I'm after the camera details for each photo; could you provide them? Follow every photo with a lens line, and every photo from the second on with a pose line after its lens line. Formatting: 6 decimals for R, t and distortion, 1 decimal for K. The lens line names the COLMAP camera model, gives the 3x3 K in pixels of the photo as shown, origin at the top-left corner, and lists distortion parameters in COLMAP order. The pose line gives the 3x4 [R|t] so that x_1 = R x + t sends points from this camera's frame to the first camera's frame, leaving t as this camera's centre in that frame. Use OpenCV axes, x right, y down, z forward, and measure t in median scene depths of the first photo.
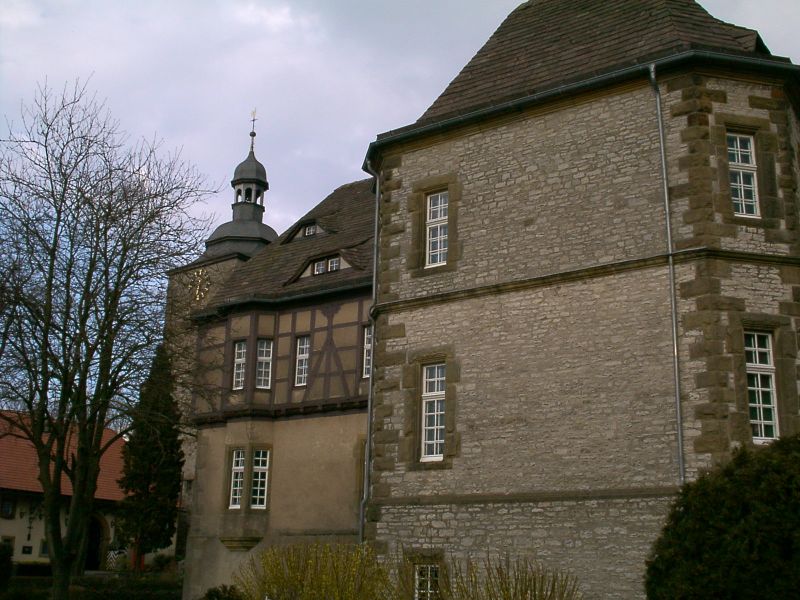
lens RADIAL K [[971.5, 0, 404.6], [0, 971.5, 294.9], [0, 0, 1]] dist [-0.086246, 0.119824]
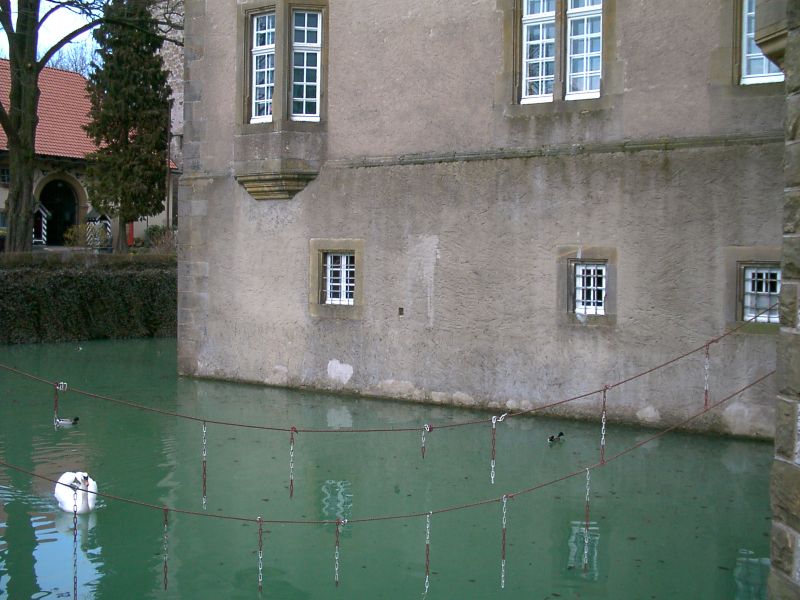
lens RADIAL K [[971.5, 0, 404.6], [0, 971.5, 294.9], [0, 0, 1]] dist [-0.086246, 0.119824]
pose [[0.999945, -0.010017, 0.003135, -0.096875], [0.008470, 0.946457, 0.322719, 0.136201], [-0.006200, -0.322674, 0.946490, 0.447523]]
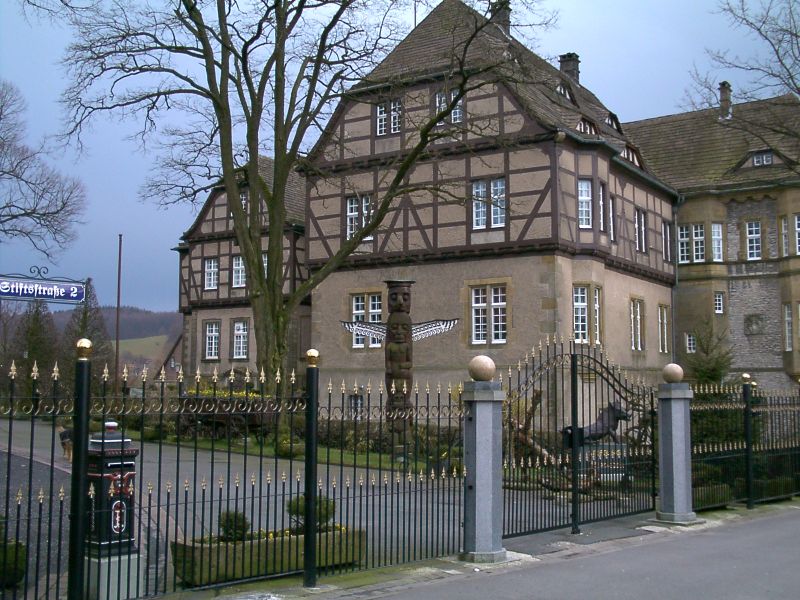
lens RADIAL K [[971.5, 0, 404.6], [0, 971.5, 294.9], [0, 0, 1]] dist [-0.086246, 0.119824]
pose [[-0.049755, 0.071127, 0.996226, -1.202984], [-0.294720, 0.951999, -0.082689, 0.314391], [-0.954287, -0.297722, -0.026405, 1.222216]]
